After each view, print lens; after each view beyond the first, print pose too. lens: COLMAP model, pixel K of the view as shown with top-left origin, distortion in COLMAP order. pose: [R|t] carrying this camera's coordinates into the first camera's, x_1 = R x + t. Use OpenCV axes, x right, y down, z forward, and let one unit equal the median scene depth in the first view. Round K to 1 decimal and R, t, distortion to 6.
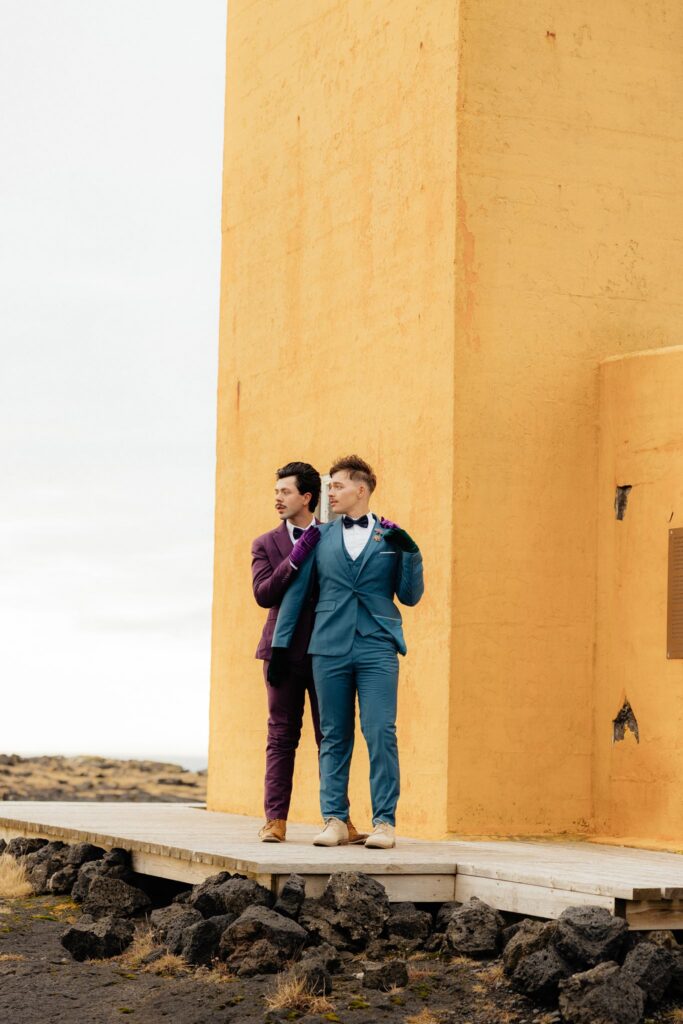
lens RADIAL K [[2523.6, 0, 341.5], [0, 2523.6, 512.0], [0, 0, 1]] dist [0.049387, 0.254818]
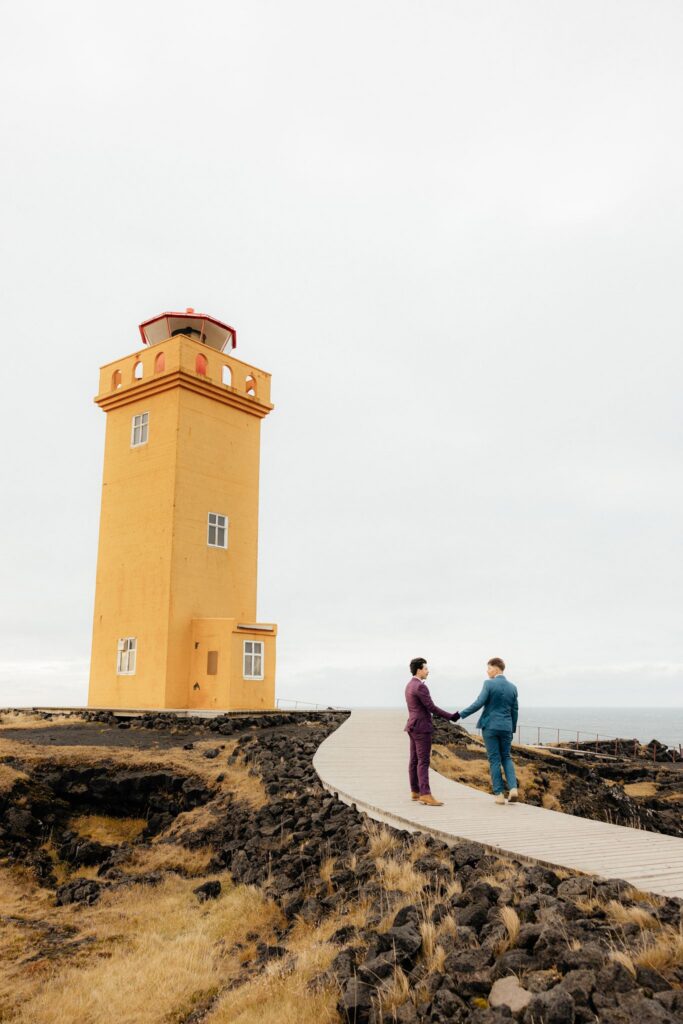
lens RADIAL K [[842.9, 0, 341.5], [0, 842.9, 512.0], [0, 0, 1]] dist [-0.003153, 0.000365]
pose [[0.880942, 0.086082, 0.465329, -0.563261], [-0.027400, 0.990945, -0.131444, -0.068914], [-0.472430, 0.103045, 0.875324, -0.899420]]
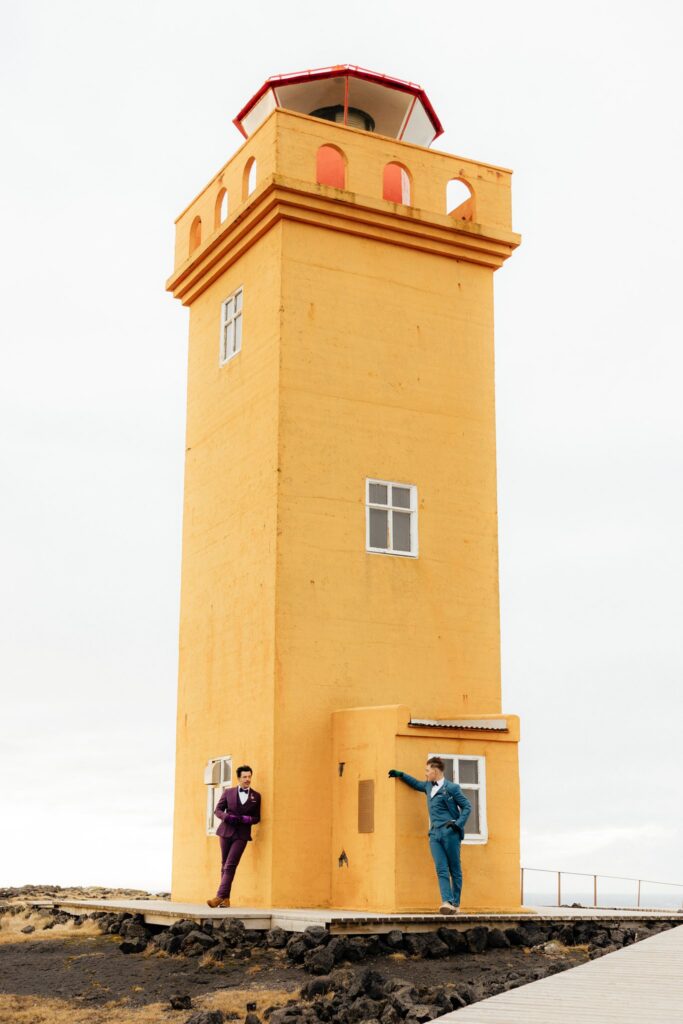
lens RADIAL K [[1485.4, 0, 336.9], [0, 1485.4, 542.5], [0, 0, 1]] dist [0.013684, 0.028160]
pose [[0.997787, 0.000468, 0.066496, 0.010171], [0.008297, 0.991284, -0.131480, -0.038269], [-0.065978, 0.131740, 0.989086, -0.557252]]
